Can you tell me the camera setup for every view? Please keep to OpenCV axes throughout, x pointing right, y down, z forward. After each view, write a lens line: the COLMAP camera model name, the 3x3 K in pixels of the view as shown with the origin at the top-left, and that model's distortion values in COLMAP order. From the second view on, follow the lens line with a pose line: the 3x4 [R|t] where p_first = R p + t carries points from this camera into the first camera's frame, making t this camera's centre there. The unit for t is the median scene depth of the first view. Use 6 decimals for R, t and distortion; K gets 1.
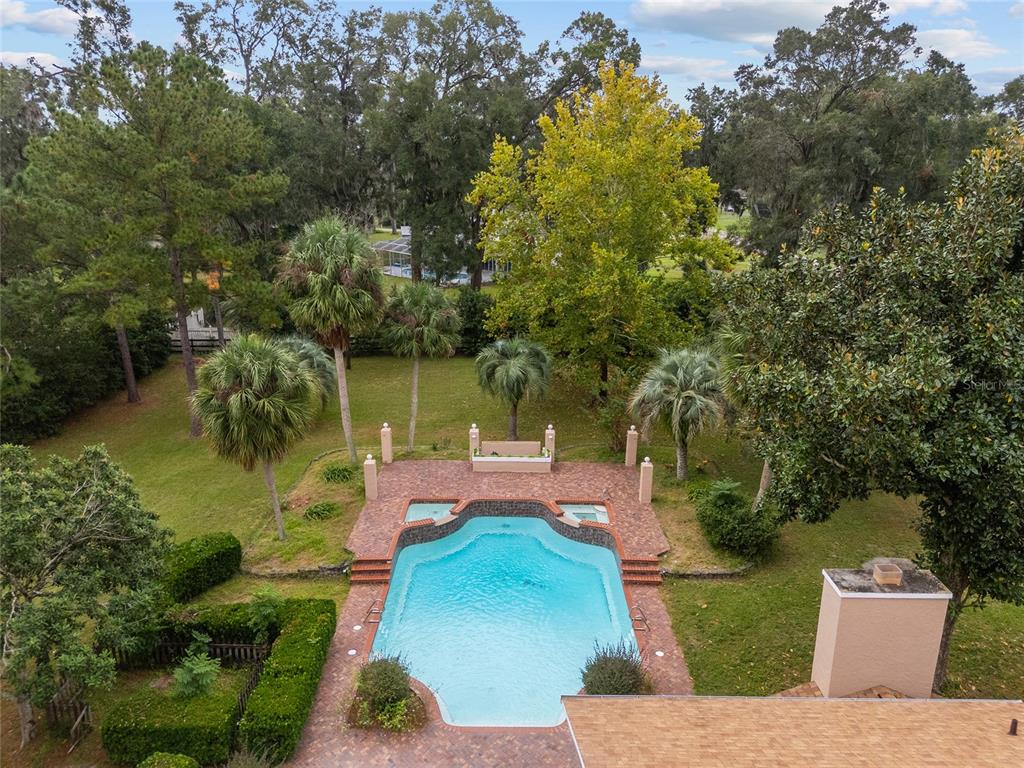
lens RADIAL K [[732.1, 0, 515.3], [0, 732.1, 384.2], [0, 0, 1]] dist [0.054078, -0.009076]
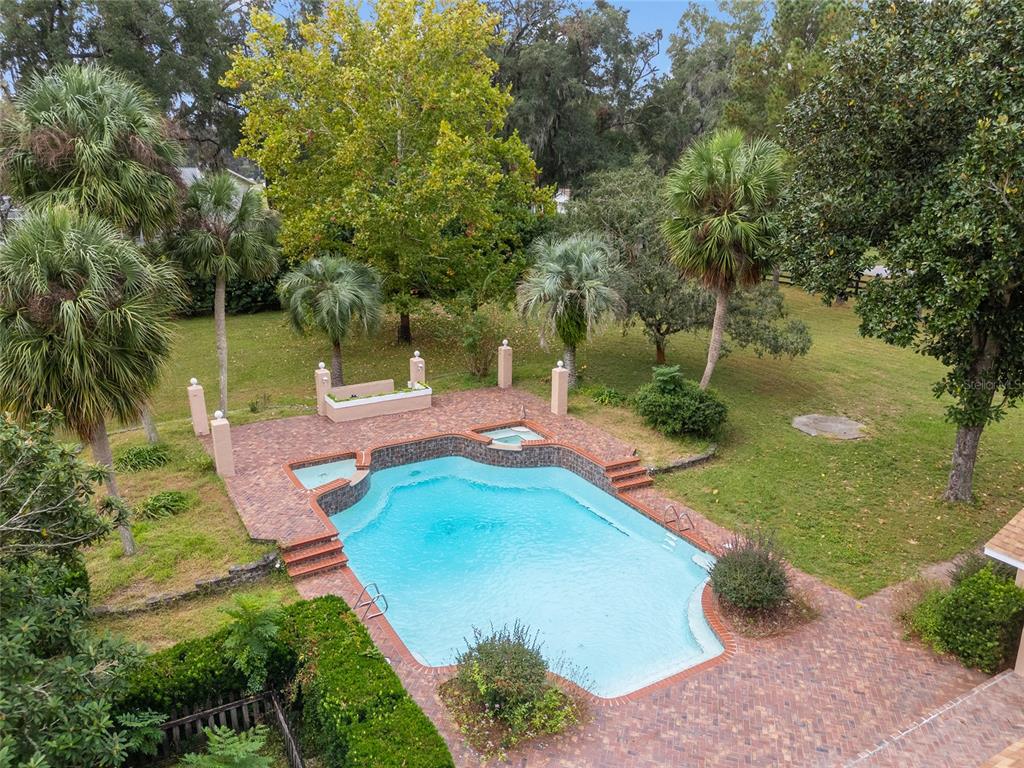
lens RADIAL K [[732.1, 0, 511.8], [0, 732.1, 386.2], [0, 0, 1]] dist [0.054078, -0.009076]
pose [[0.867402, -0.148114, 0.475053, -0.307230], [0.139527, 0.988771, 0.053520, 0.079129], [-0.477646, 0.019859, 0.878328, 0.282906]]
